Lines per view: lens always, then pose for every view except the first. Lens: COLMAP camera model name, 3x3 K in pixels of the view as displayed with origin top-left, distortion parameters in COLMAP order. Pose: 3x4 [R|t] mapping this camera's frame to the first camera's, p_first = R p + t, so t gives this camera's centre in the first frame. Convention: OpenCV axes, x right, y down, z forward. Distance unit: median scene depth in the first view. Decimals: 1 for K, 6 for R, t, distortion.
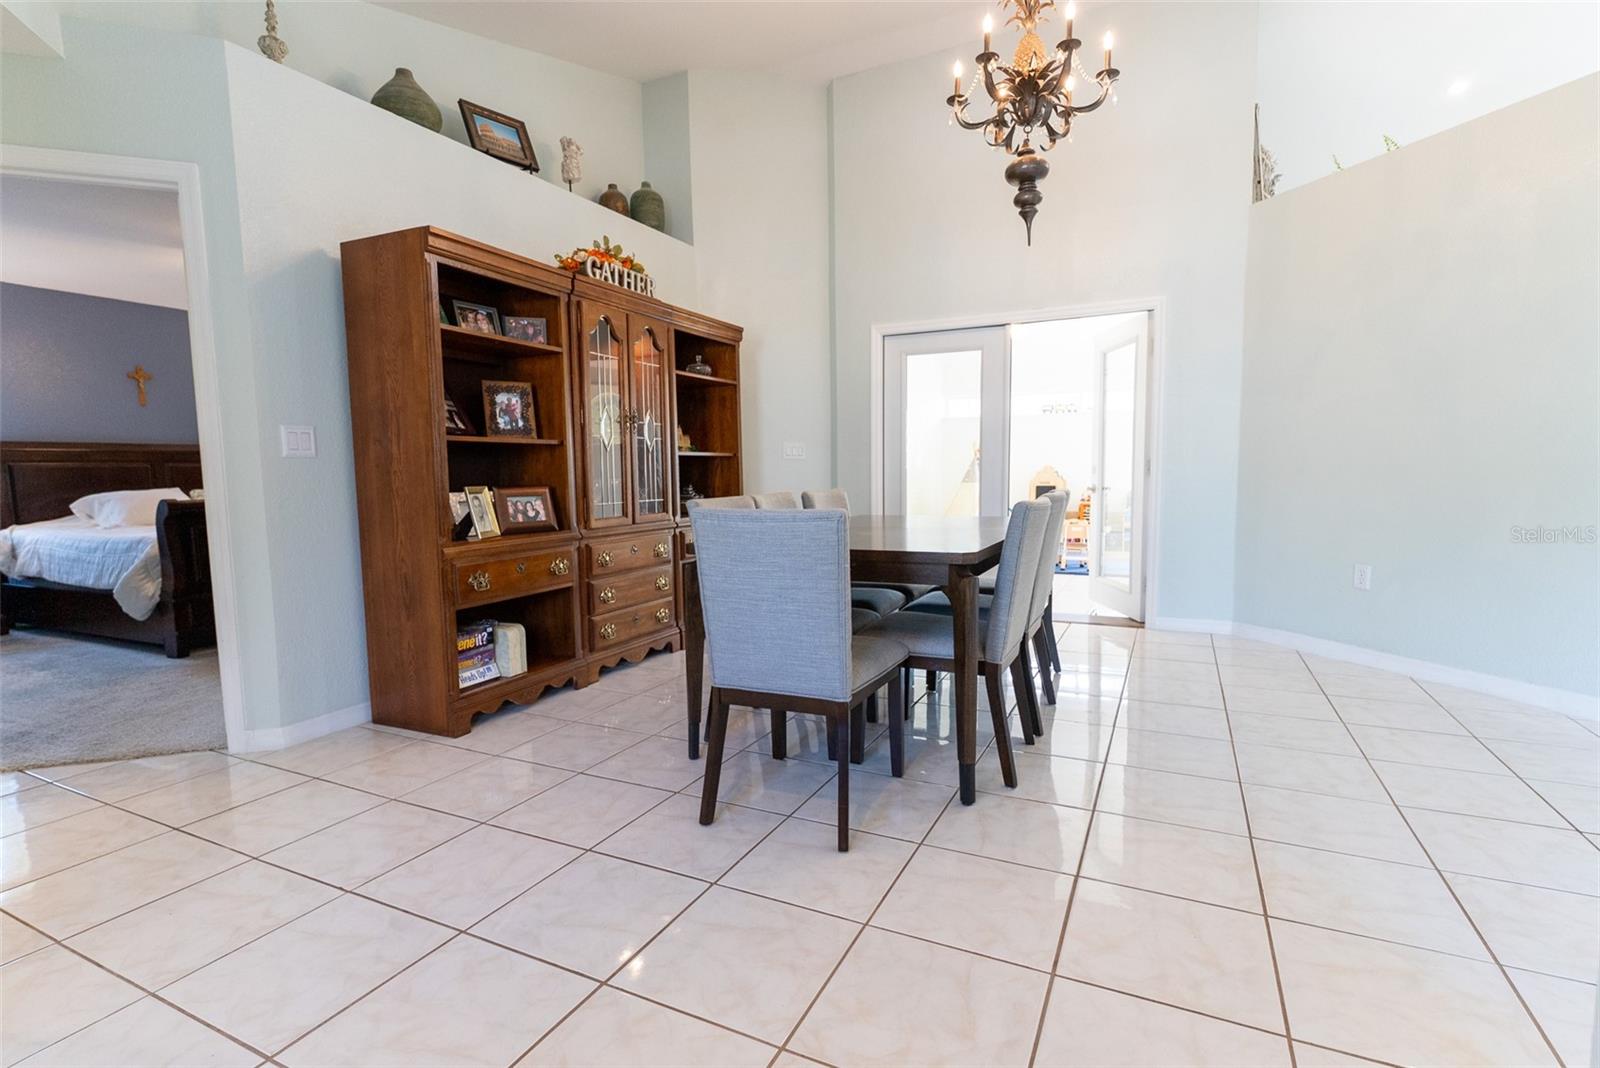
lens RADIAL K [[762.9, 0, 800.0], [0, 762.9, 534.0], [0, 0, 1]] dist [0.018657, 0.000185]
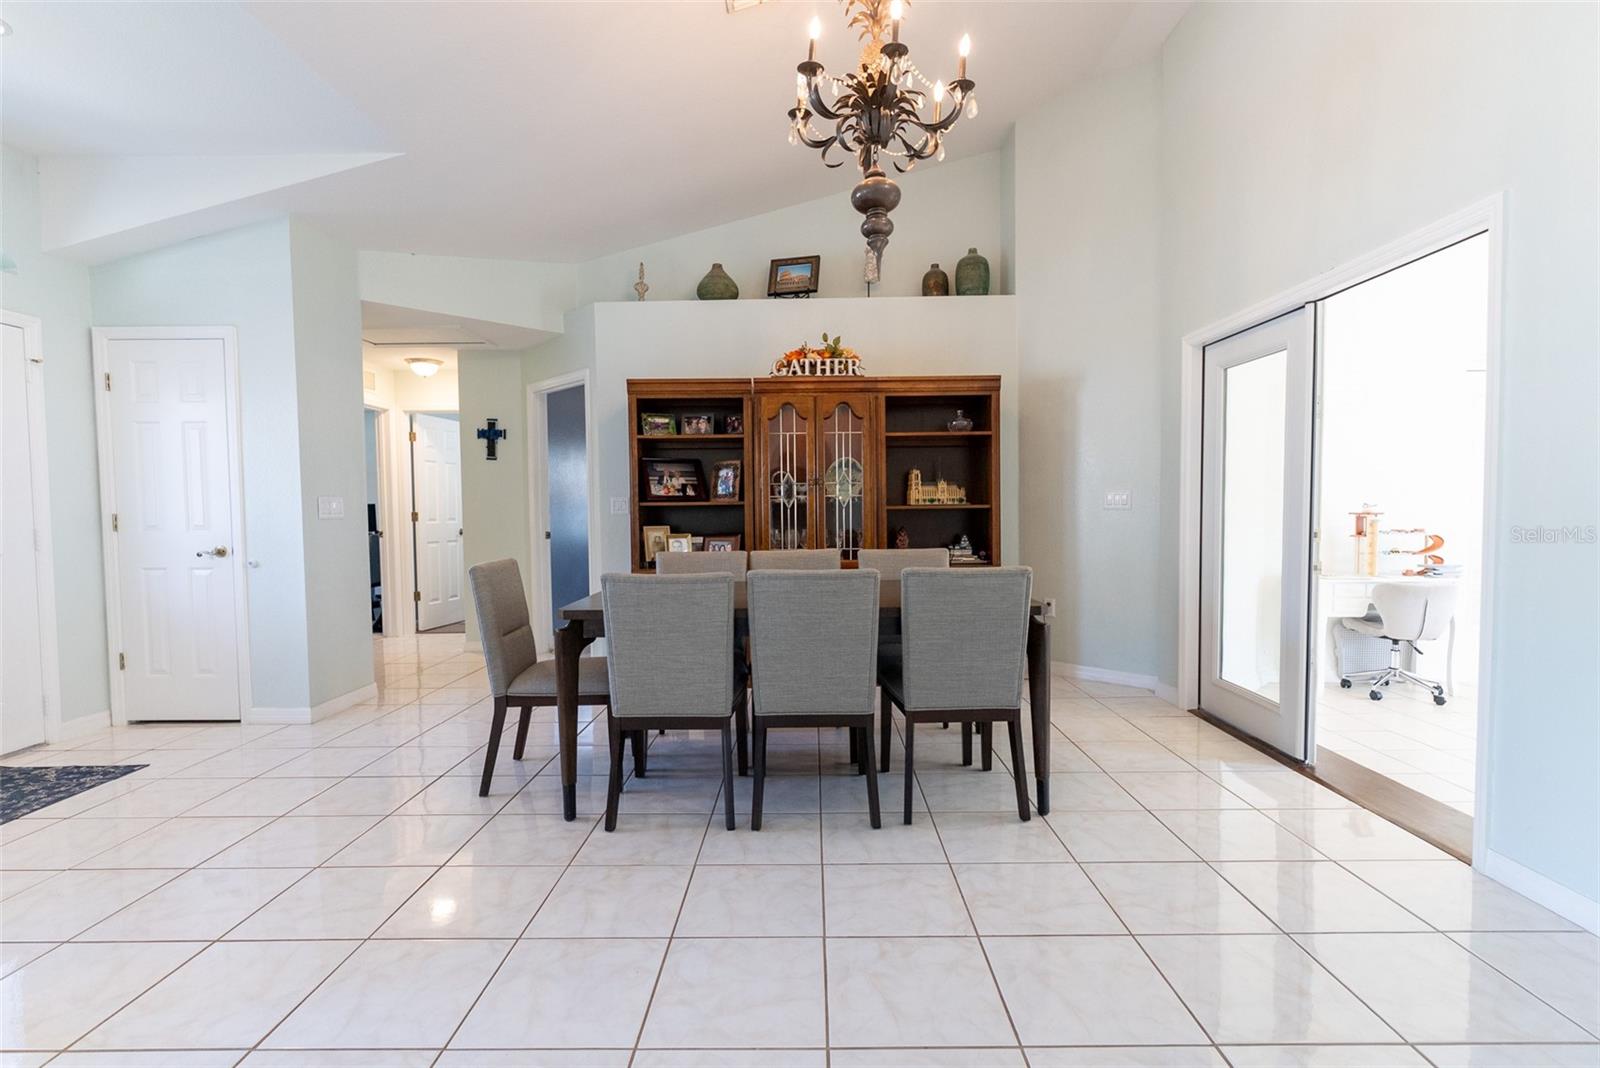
lens RADIAL K [[762.9, 0, 800.0], [0, 762.9, 534.0], [0, 0, 1]] dist [0.018657, 0.000185]
pose [[0.441008, 0.038148, -0.896692, 0.949691], [-0.071810, 0.997393, 0.007115, -0.082613], [0.894626, 0.061253, 0.442598, 0.497447]]
